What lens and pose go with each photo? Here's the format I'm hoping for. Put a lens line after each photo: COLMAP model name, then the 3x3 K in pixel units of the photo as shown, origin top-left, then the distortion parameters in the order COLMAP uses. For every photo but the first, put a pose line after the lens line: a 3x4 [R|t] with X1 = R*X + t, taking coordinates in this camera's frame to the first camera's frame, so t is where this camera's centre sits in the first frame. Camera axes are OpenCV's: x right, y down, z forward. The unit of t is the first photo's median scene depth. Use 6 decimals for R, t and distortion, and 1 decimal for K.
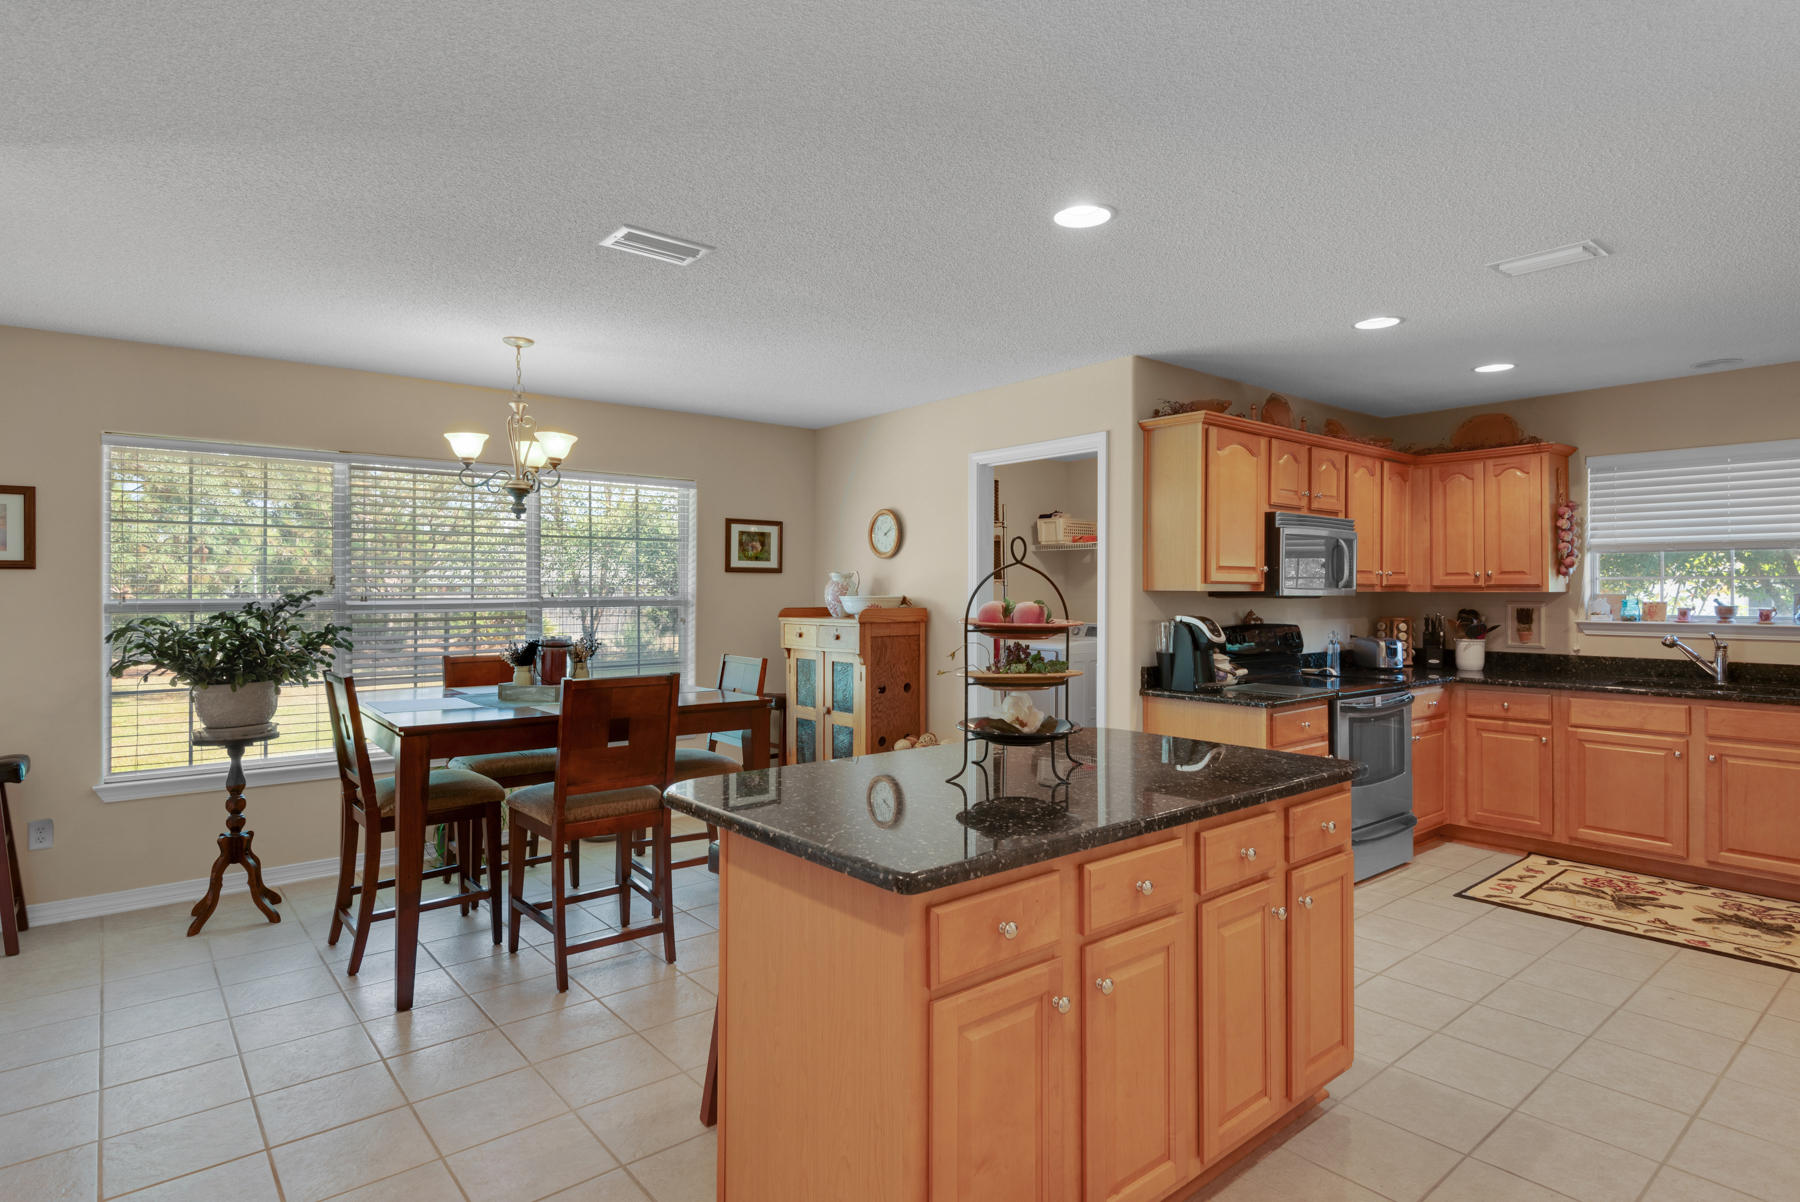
lens RADIAL K [[947.3, 0, 911.4], [0, 947.3, 582.2], [0, 0, 1]] dist [0.005640, -0.005674]
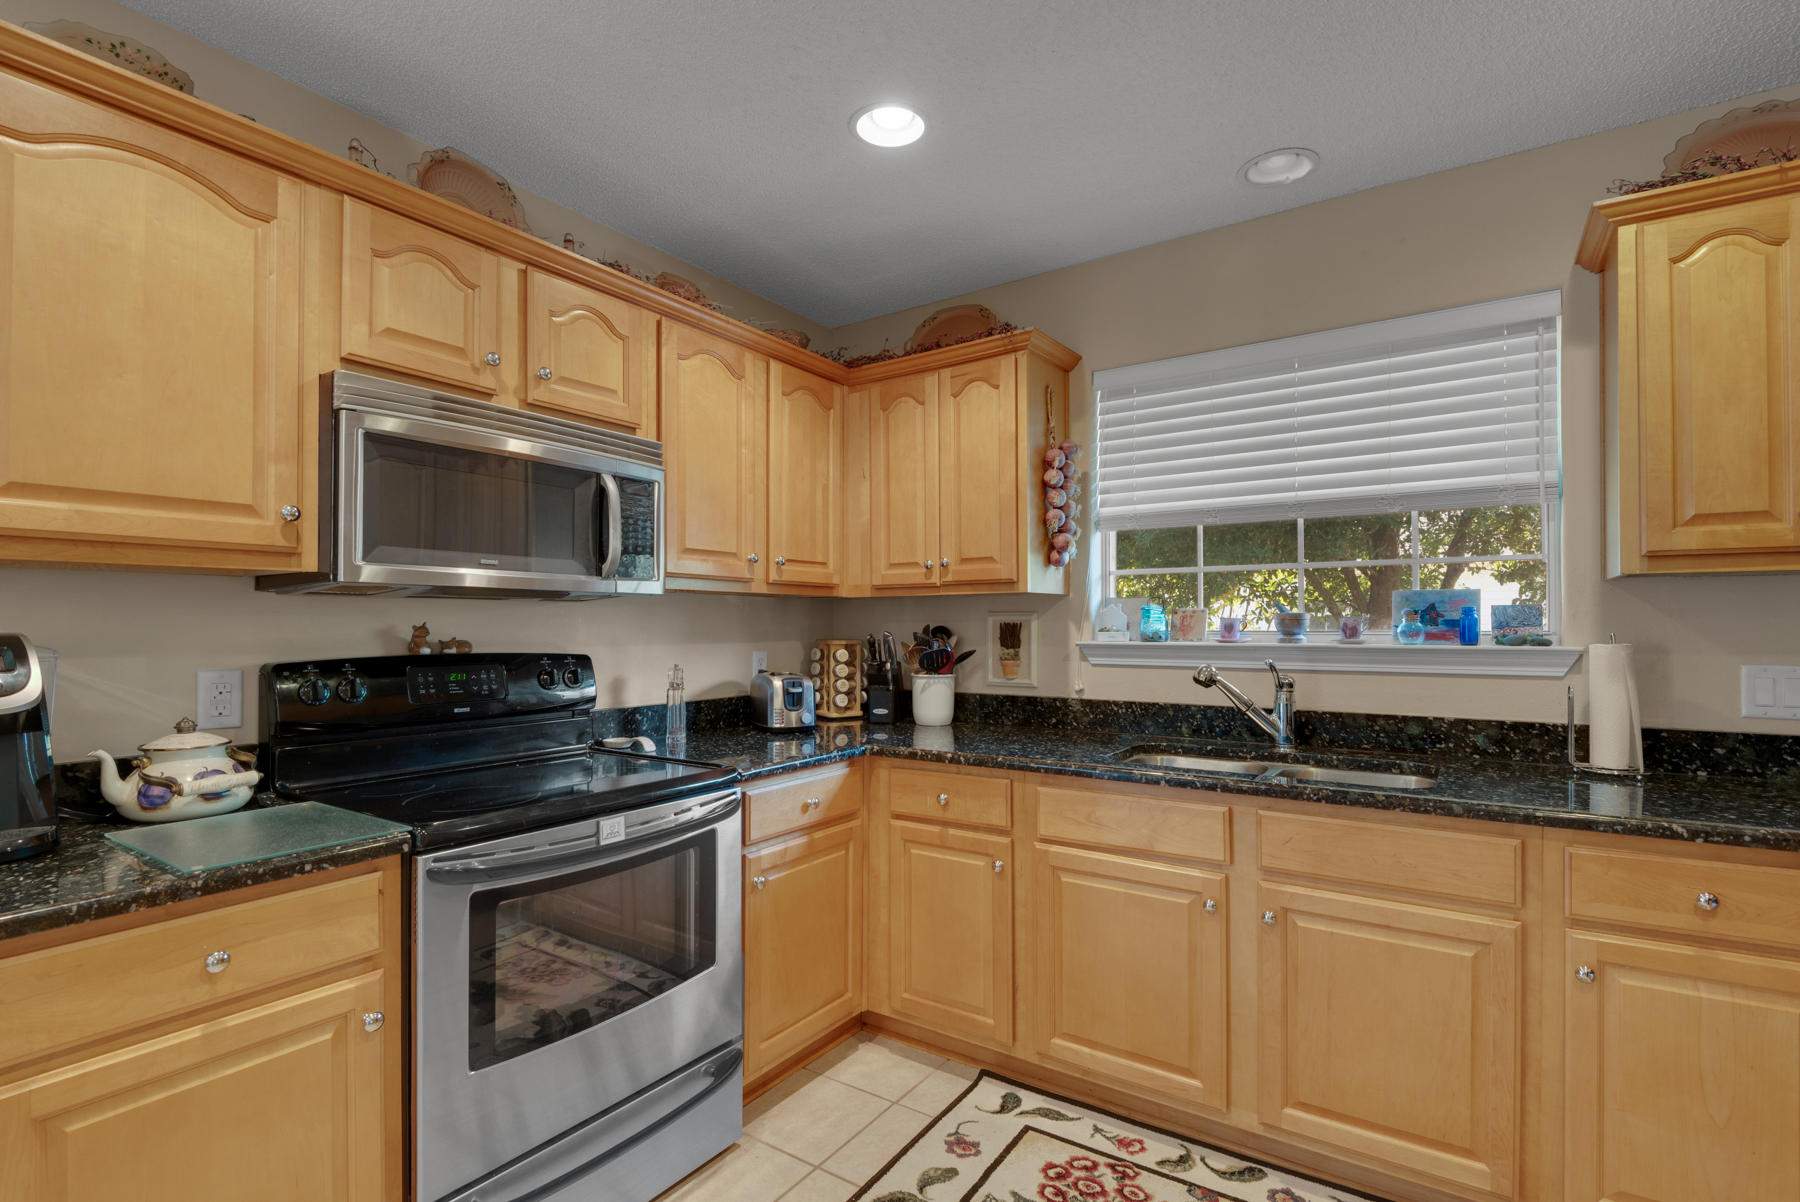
lens RADIAL K [[863.0, 0, 849.3], [0, 863.0, 617.0], [0, 0, 1]] dist [0.012832, -0.012305]
pose [[0.971215, -0.000889, 0.238202, 0.431978], [0.001481, 0.999996, -0.002309, 0.026006], [-0.238199, 0.002595, 0.971213, 0.505435]]
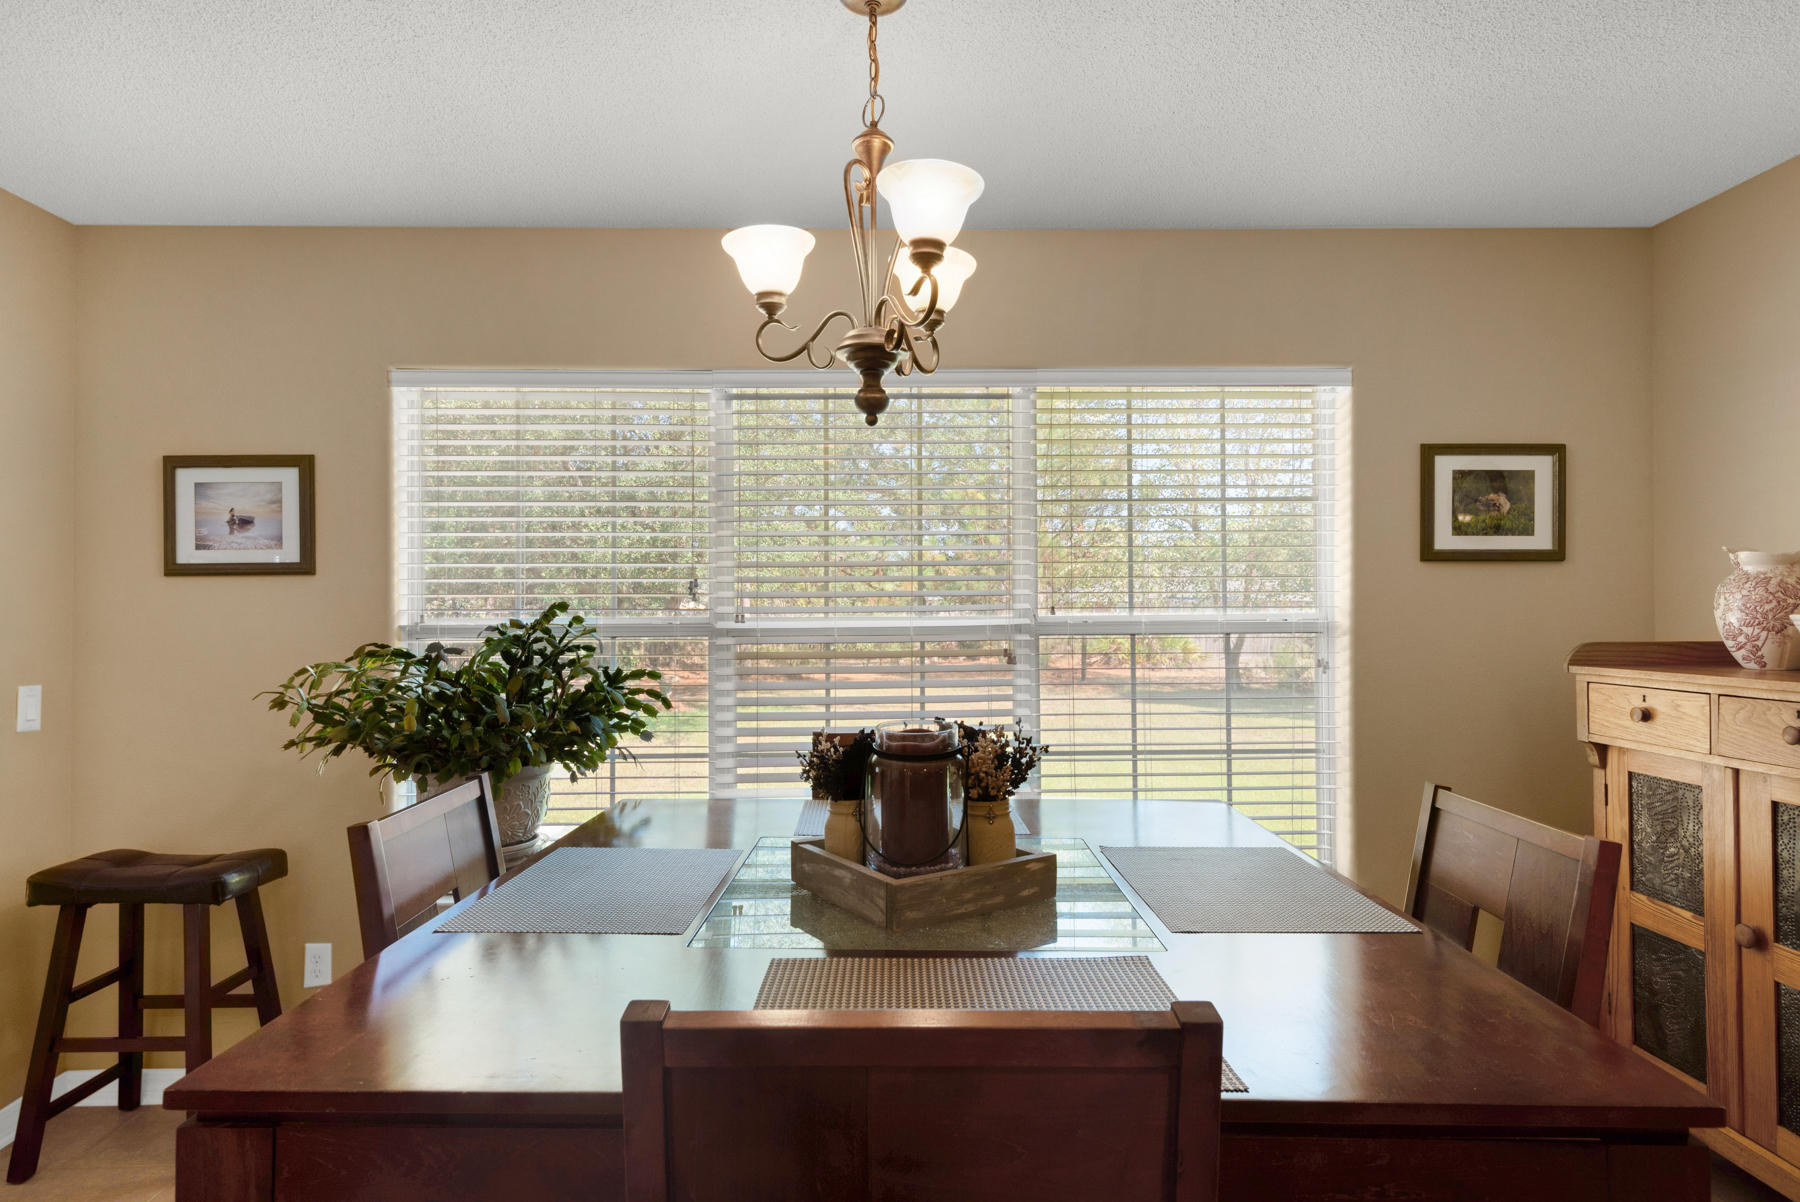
lens RADIAL K [[947.3, 0, 907.1], [0, 947.3, 596.6], [0, 0, 1]] dist [0.005640, -0.005674]
pose [[0.784165, -0.008255, -0.620498, -0.117742], [0.009456, 0.999954, -0.001354, 0.005332], [0.620481, -0.004806, 0.784207, 0.533439]]
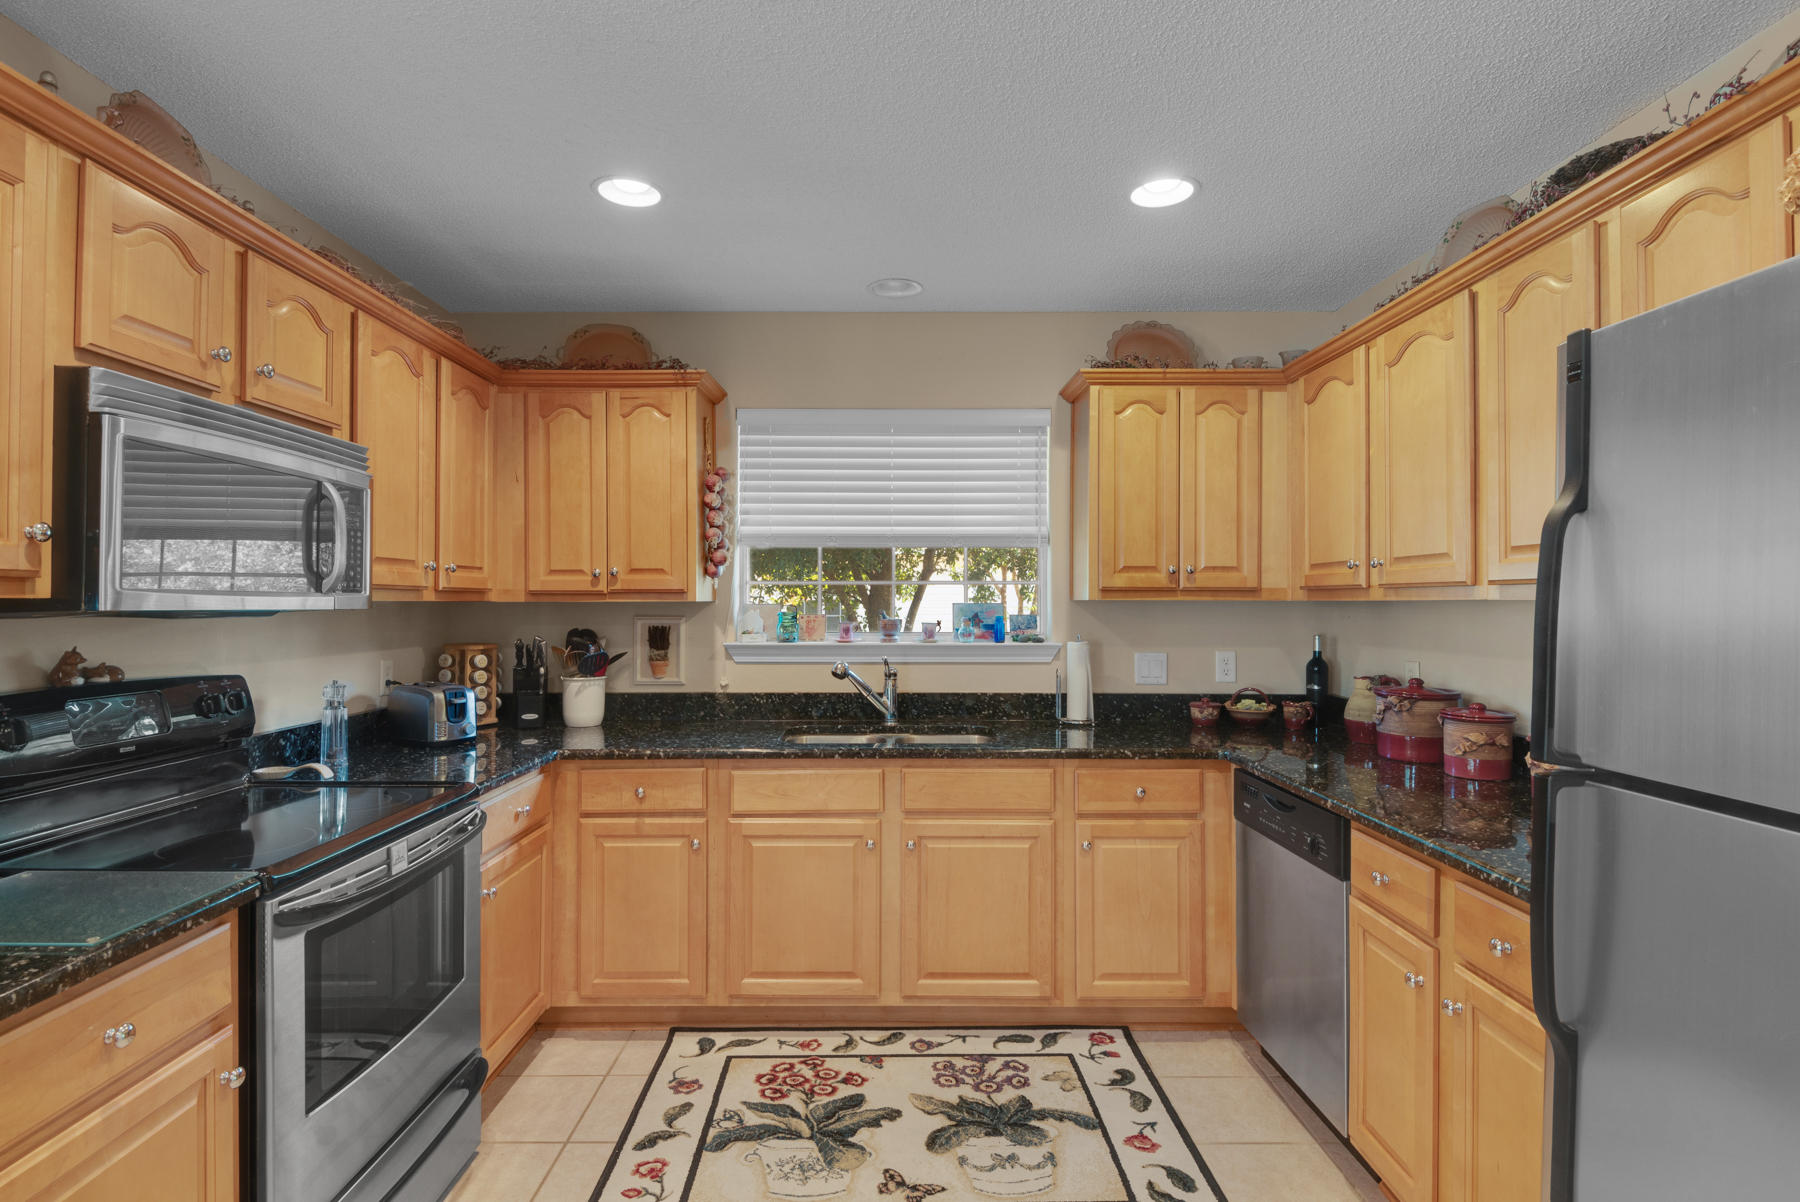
lens RADIAL K [[928.9, 0, 891.3], [0, 928.9, 592.8], [0, 0, 1]] dist [0.018722, -0.010638]
pose [[0.649087, 0.007151, 0.760680, 0.267780], [-0.004515, 0.999974, -0.005548, 0.007329], [-0.760701, 0.000167, 0.649103, 0.473099]]
